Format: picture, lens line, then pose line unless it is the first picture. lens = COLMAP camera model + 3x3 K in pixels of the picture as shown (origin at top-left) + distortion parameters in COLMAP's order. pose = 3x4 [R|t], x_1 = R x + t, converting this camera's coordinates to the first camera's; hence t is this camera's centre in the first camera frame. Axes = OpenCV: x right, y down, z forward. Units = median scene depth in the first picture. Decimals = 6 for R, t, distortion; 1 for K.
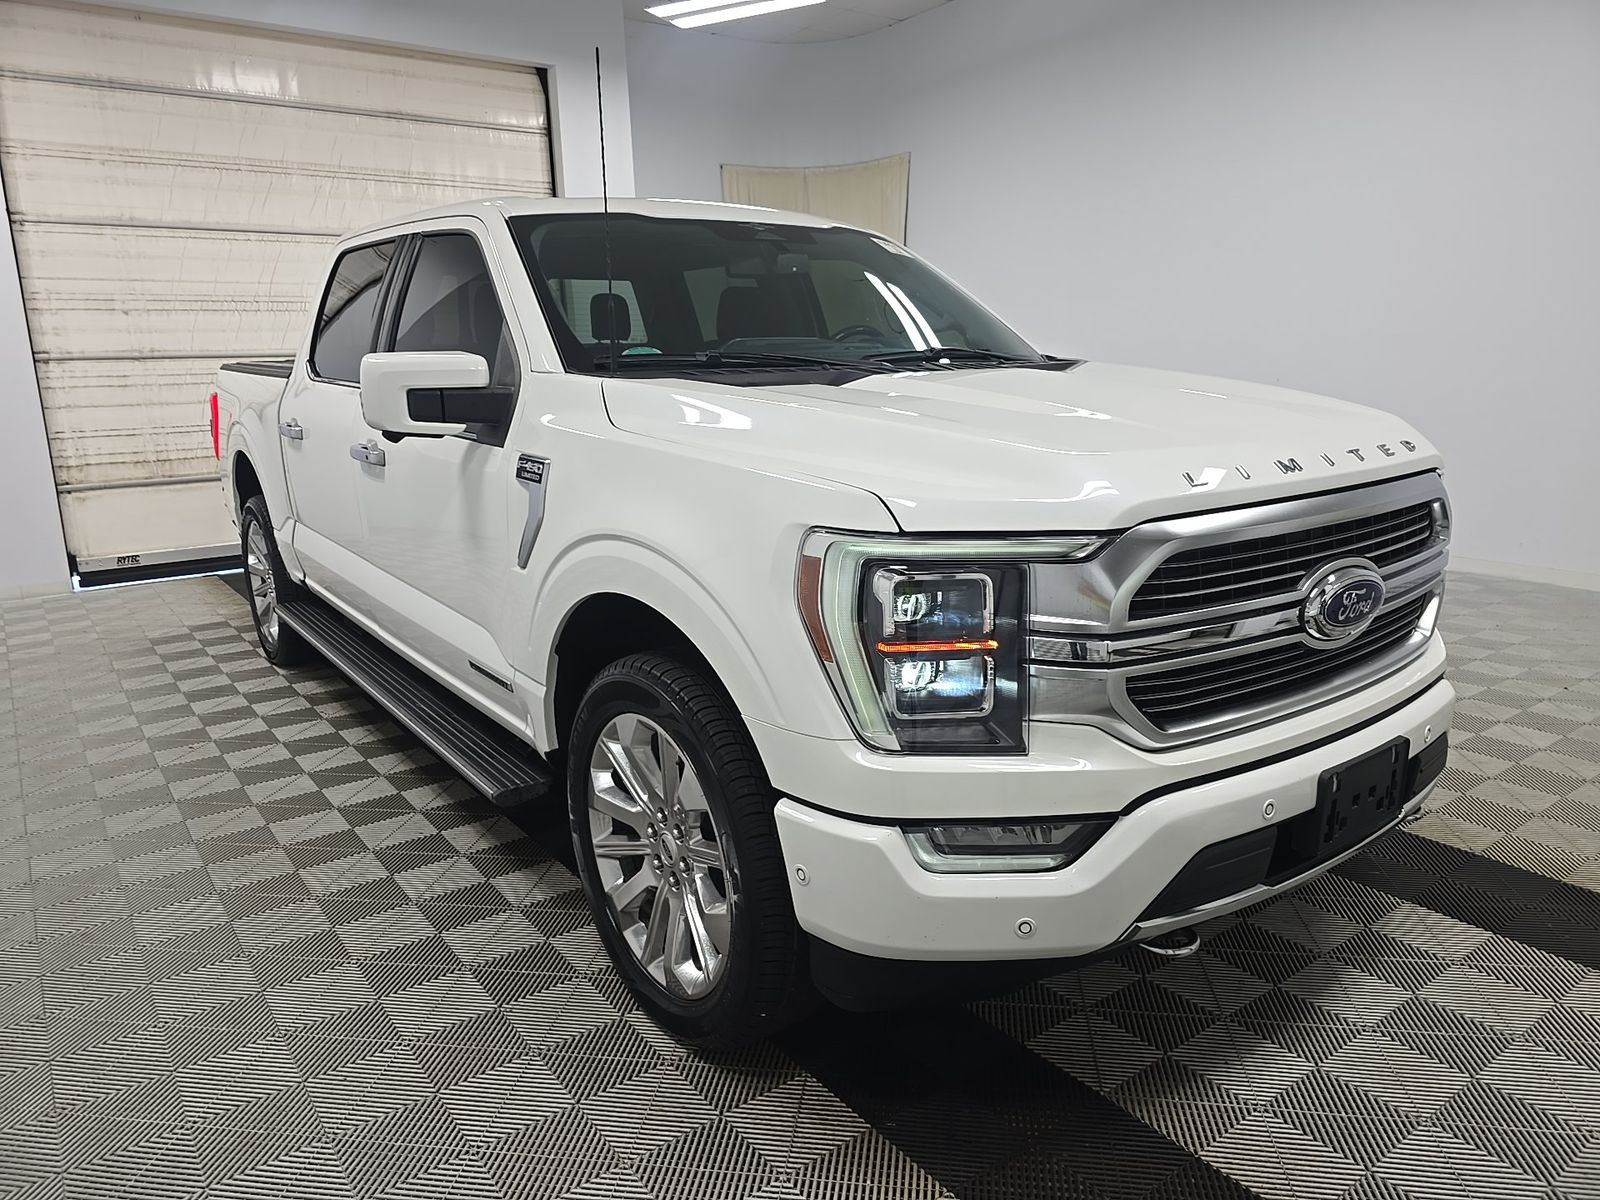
lens RADIAL K [[1073.7, 0, 793.1], [0, 1073.7, 596.5], [0, 0, 1]] dist [0.056970, -0.044011]
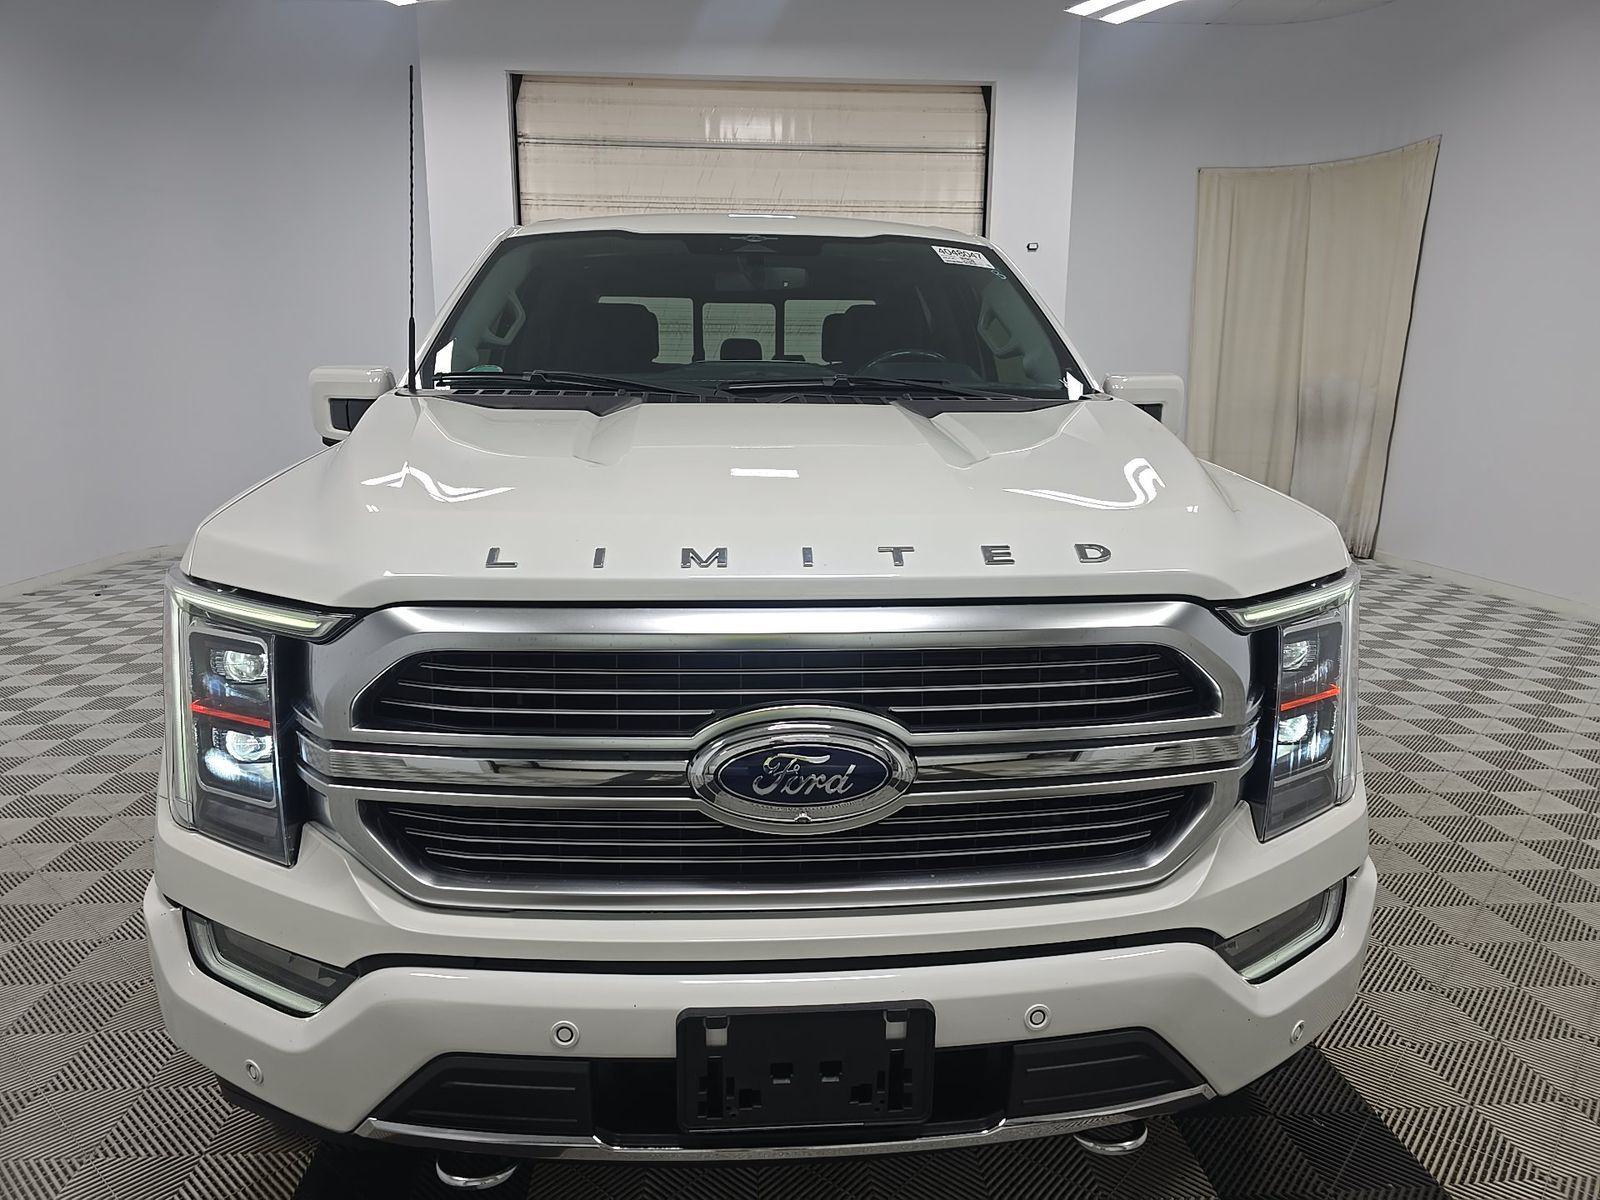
lens RADIAL K [[1073.7, 0, 793.1], [0, 1073.7, 596.5], [0, 0, 1]] dist [0.056970, -0.044011]
pose [[0.845051, 0.133434, -0.517768, 0.236648], [-0.143259, 0.989459, 0.021180, -0.032291], [0.515136, 0.056277, 0.855259, 0.121720]]
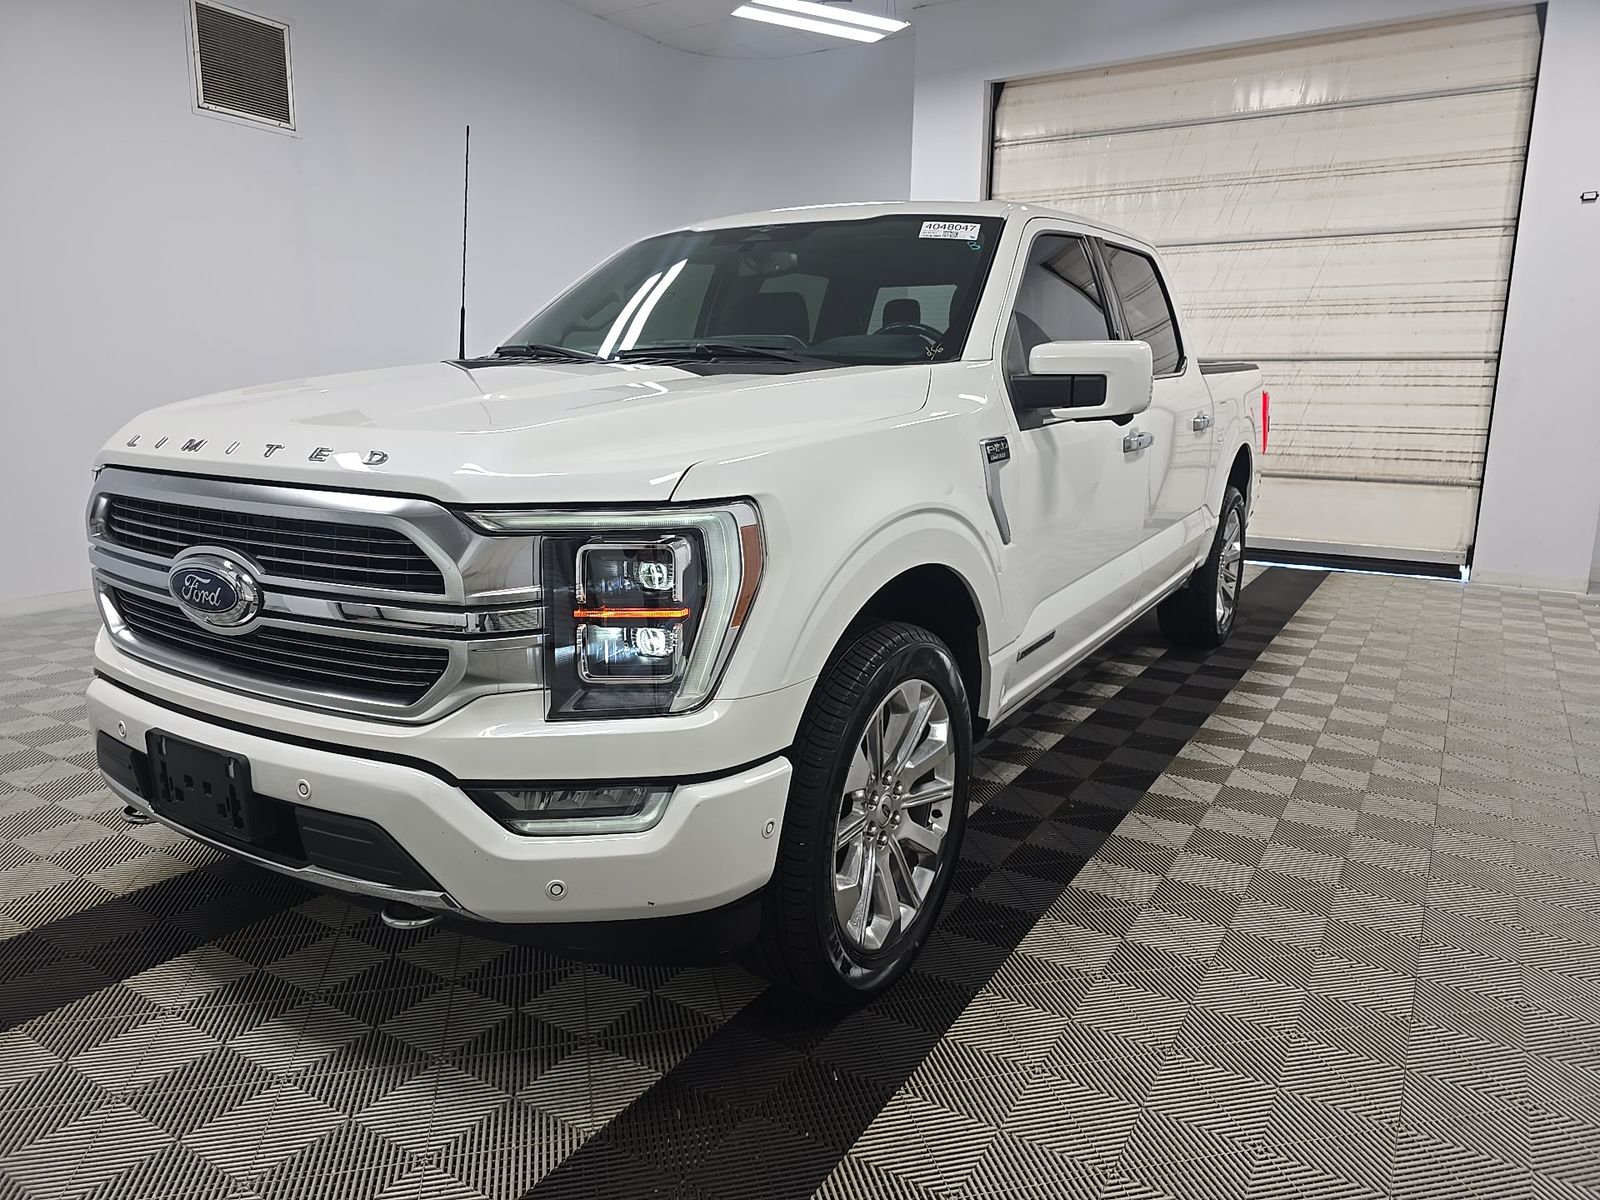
lens RADIAL K [[1073.7, 0, 793.1], [0, 1073.7, 596.5], [0, 0, 1]] dist [0.056970, -0.044011]
pose [[0.372942, 0.211436, -0.903443, 0.466598], [-0.220627, 0.965971, 0.134995, -0.069957], [0.901243, 0.148978, 0.406899, 0.311384]]
